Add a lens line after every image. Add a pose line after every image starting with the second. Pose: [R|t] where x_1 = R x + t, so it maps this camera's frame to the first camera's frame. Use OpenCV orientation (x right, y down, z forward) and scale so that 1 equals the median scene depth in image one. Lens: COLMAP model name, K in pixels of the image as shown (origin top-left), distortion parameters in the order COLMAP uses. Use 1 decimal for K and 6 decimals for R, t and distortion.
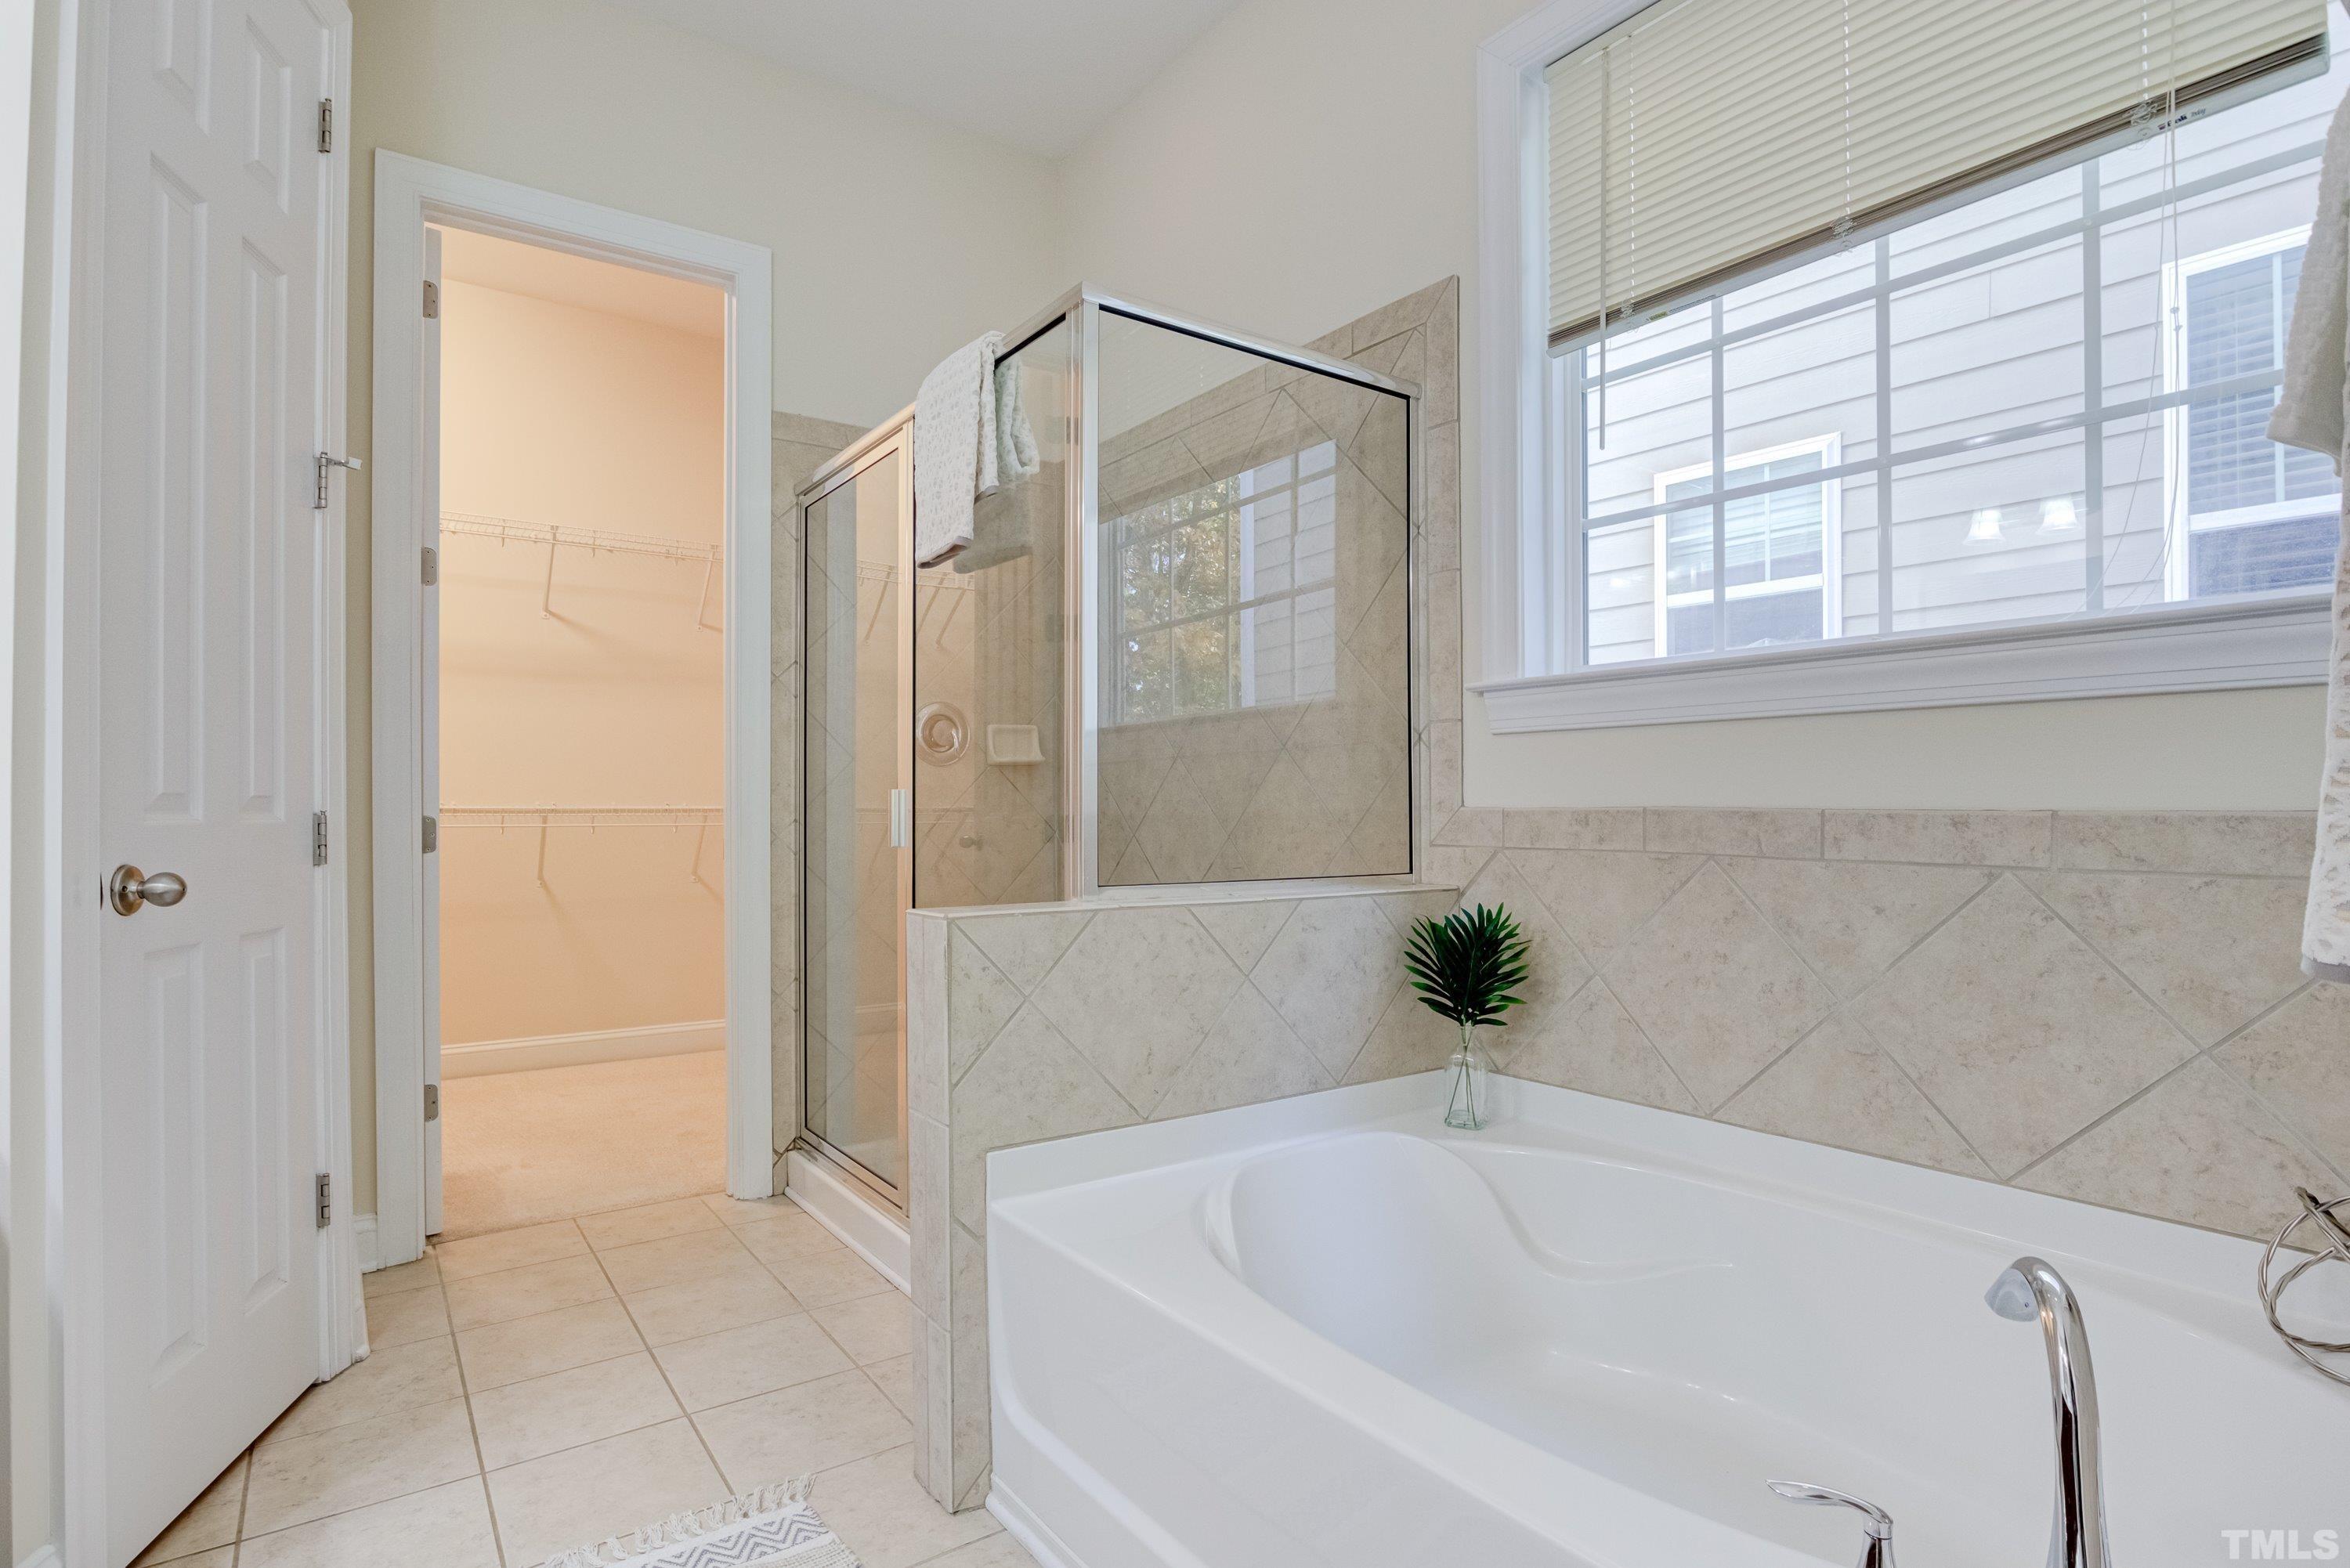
lens RADIAL K [[1195.3, 0, 1183.7], [0, 1195.3, 795.8], [0, 0, 1]] dist [-0.033684, 0.015728]
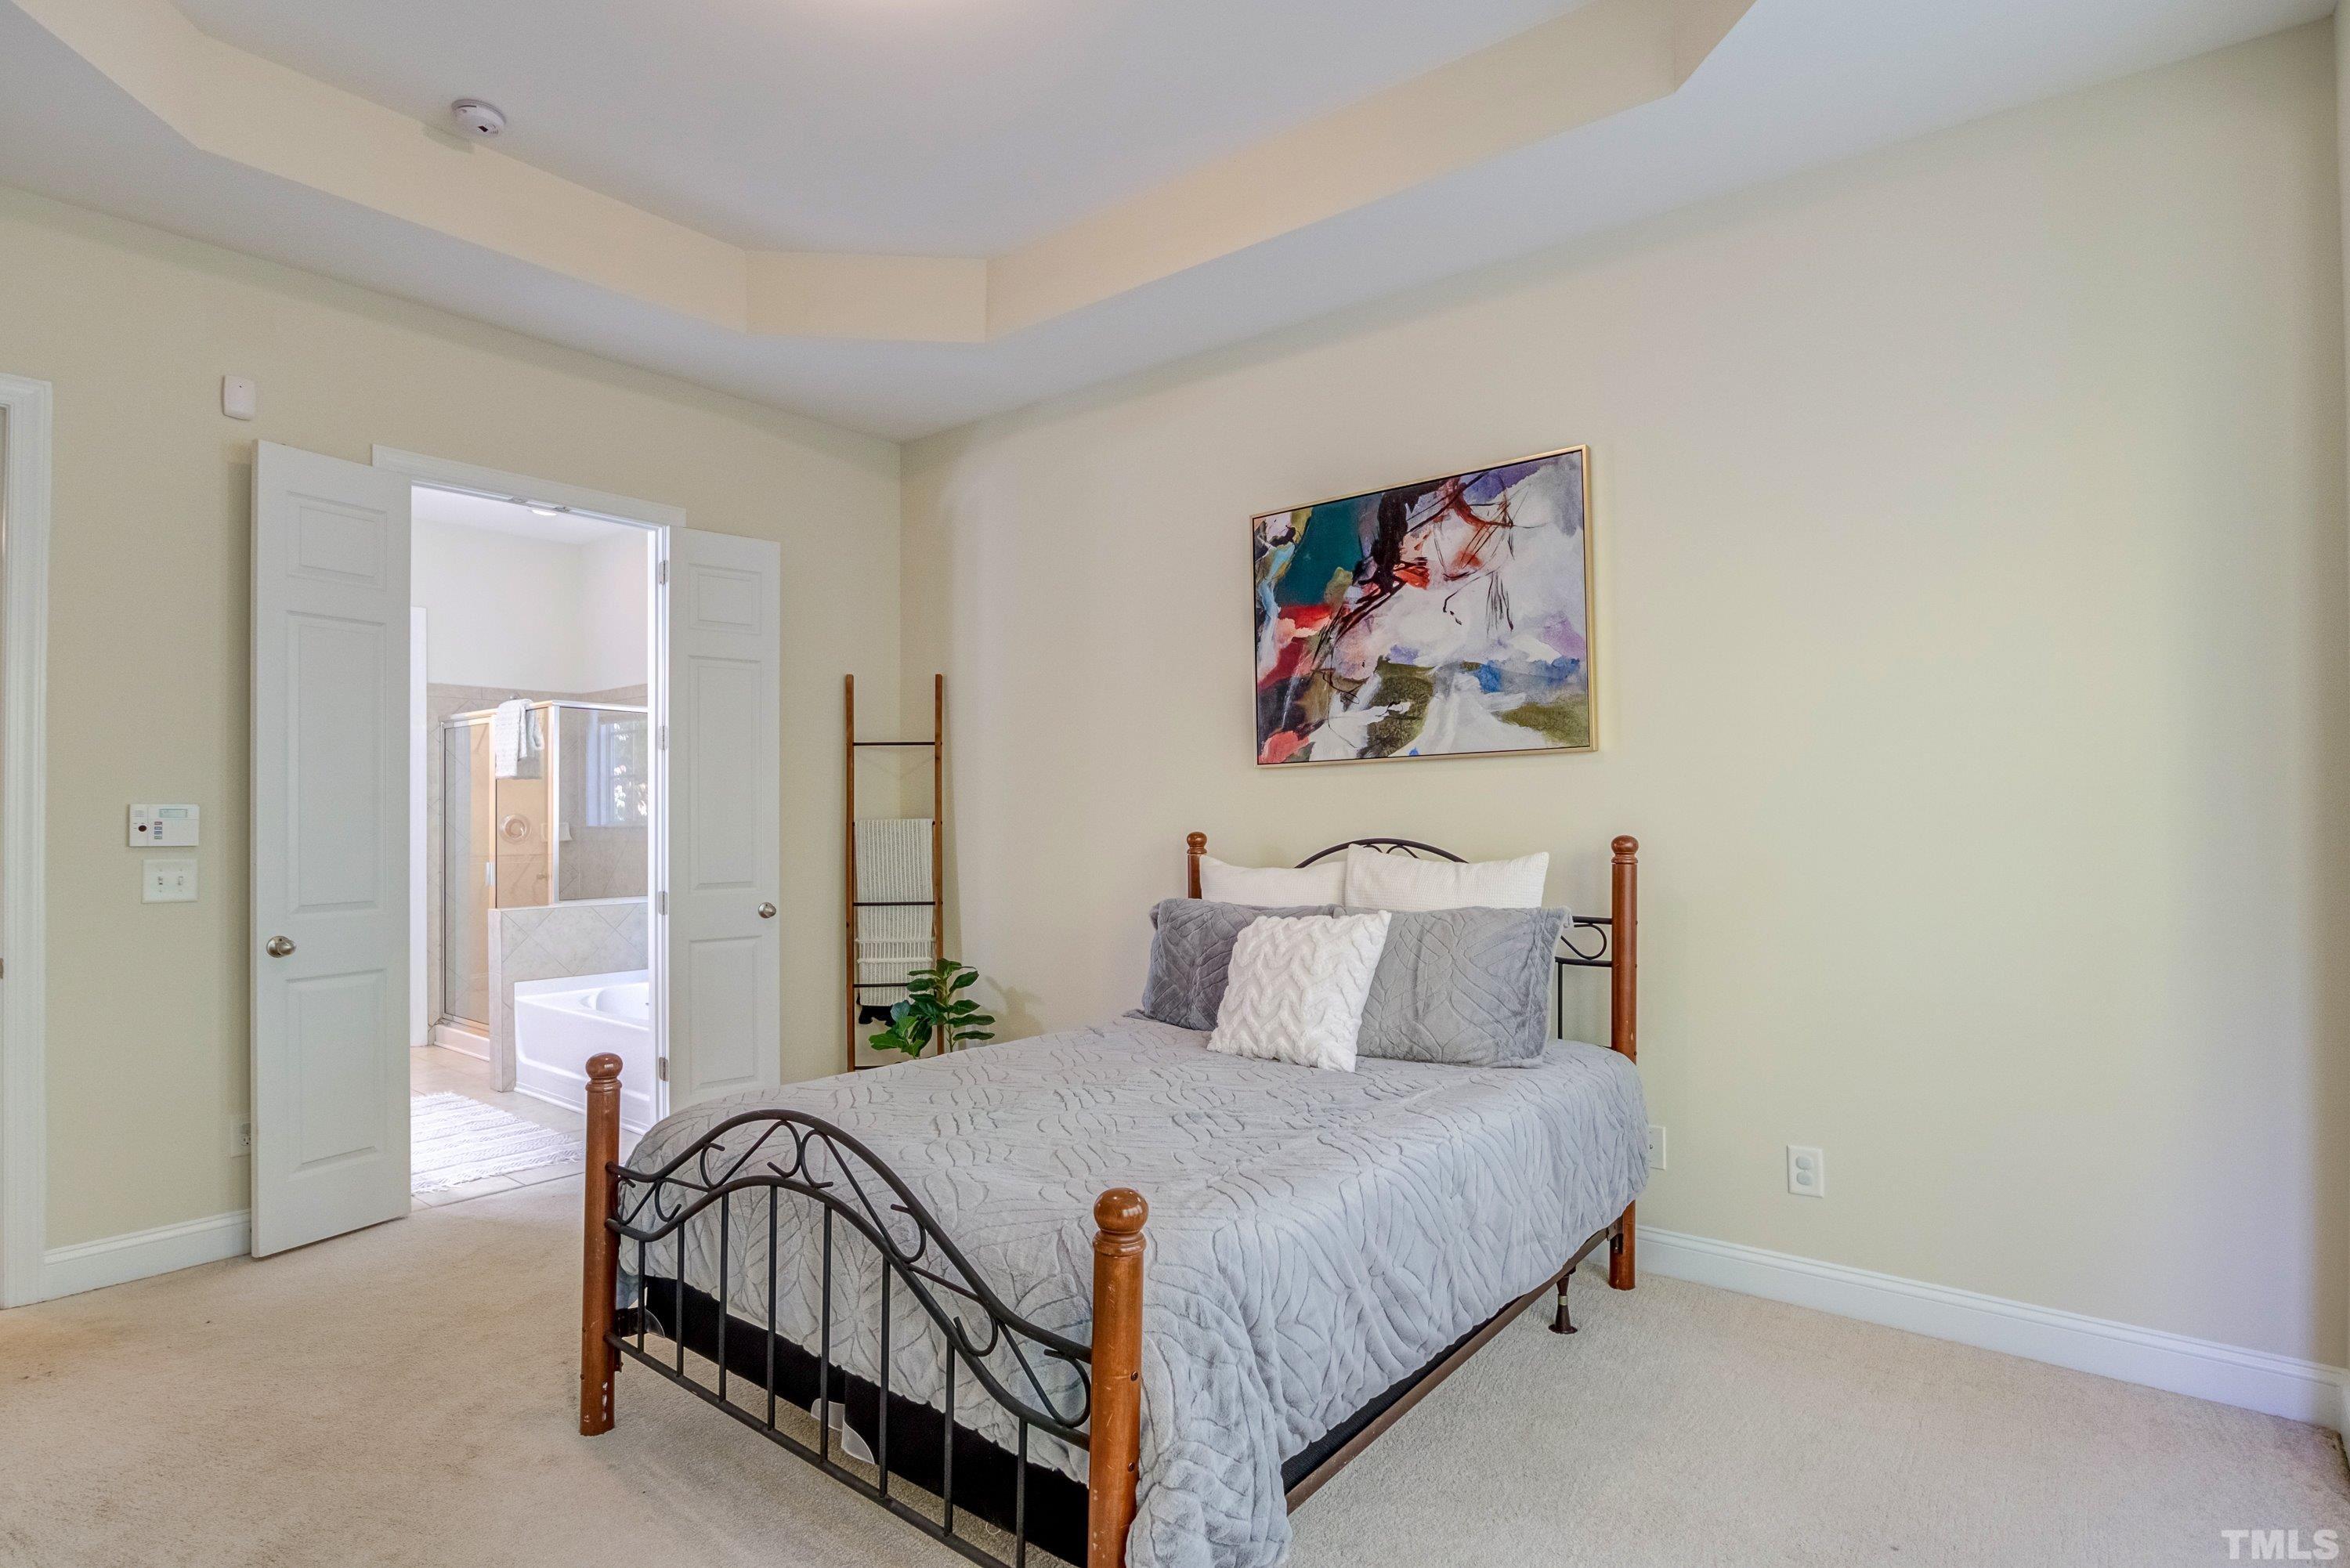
lens RADIAL K [[1195.3, 0, 1183.7], [0, 1195.3, 795.8], [0, 0, 1]] dist [-0.033684, 0.015728]
pose [[0.963326, 0.000099, 0.268334, 0.455158], [0.001141, 0.999989, -0.004462, -0.121269], [-0.268332, 0.004604, 0.963315, -1.629917]]
